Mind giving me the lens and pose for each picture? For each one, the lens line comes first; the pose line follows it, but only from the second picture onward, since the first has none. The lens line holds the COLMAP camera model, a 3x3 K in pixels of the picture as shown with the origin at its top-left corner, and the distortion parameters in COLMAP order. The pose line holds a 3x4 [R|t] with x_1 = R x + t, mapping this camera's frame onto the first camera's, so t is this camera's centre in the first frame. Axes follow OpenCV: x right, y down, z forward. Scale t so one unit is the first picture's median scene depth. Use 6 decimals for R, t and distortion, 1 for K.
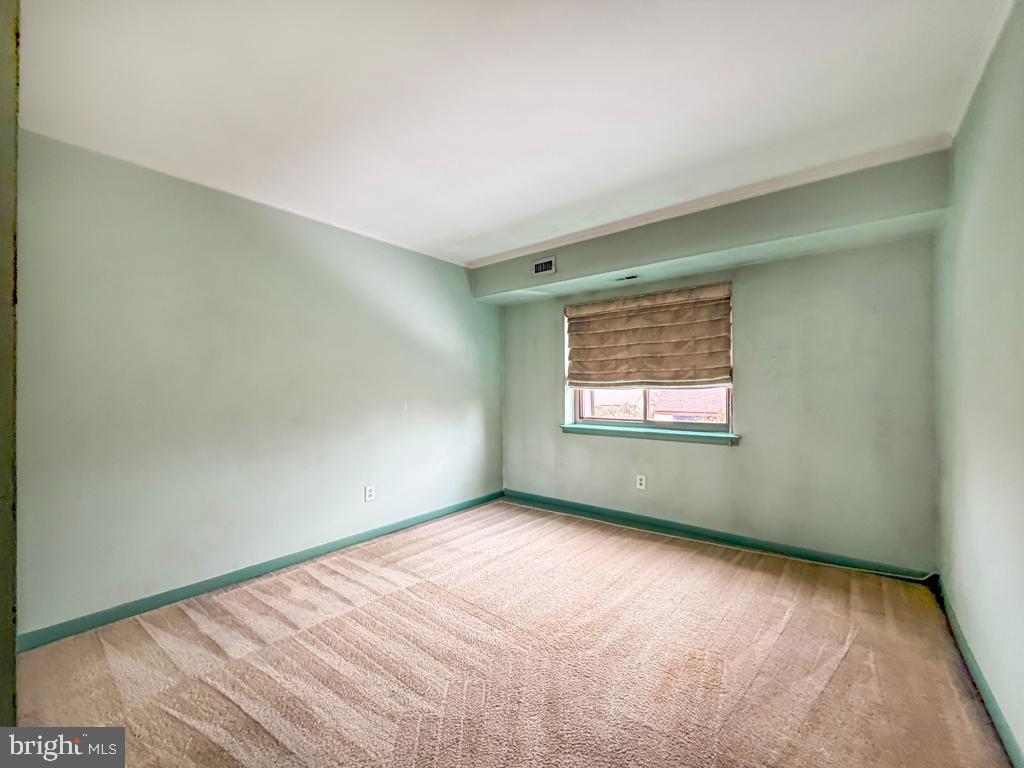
lens RADIAL K [[422.4, 0, 512.6], [0, 422.4, 385.4], [0, 0, 1]] dist [-0.007463, 0.000212]
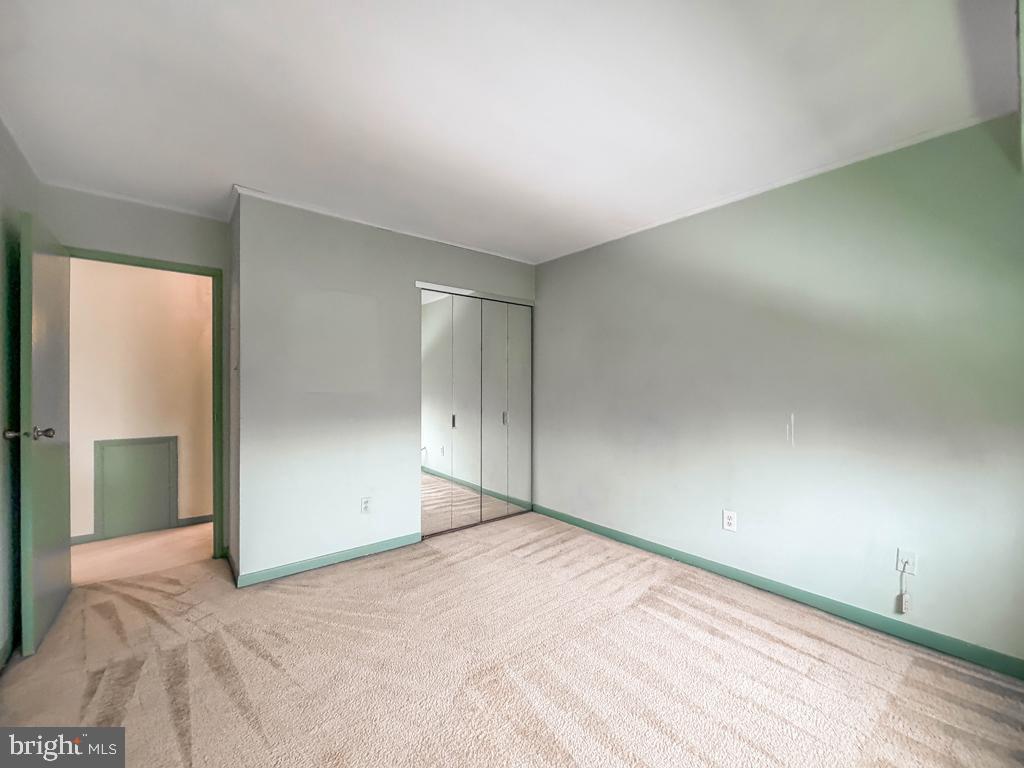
lens RADIAL K [[422.4, 0, 512.6], [0, 422.4, 385.4], [0, 0, 1]] dist [-0.007463, 0.000212]
pose [[-0.225090, 0.001174, -0.974337, 0.653345], [0.008578, 0.999963, -0.000777, -0.010626], [0.974300, -0.008533, -0.225091, 0.929808]]
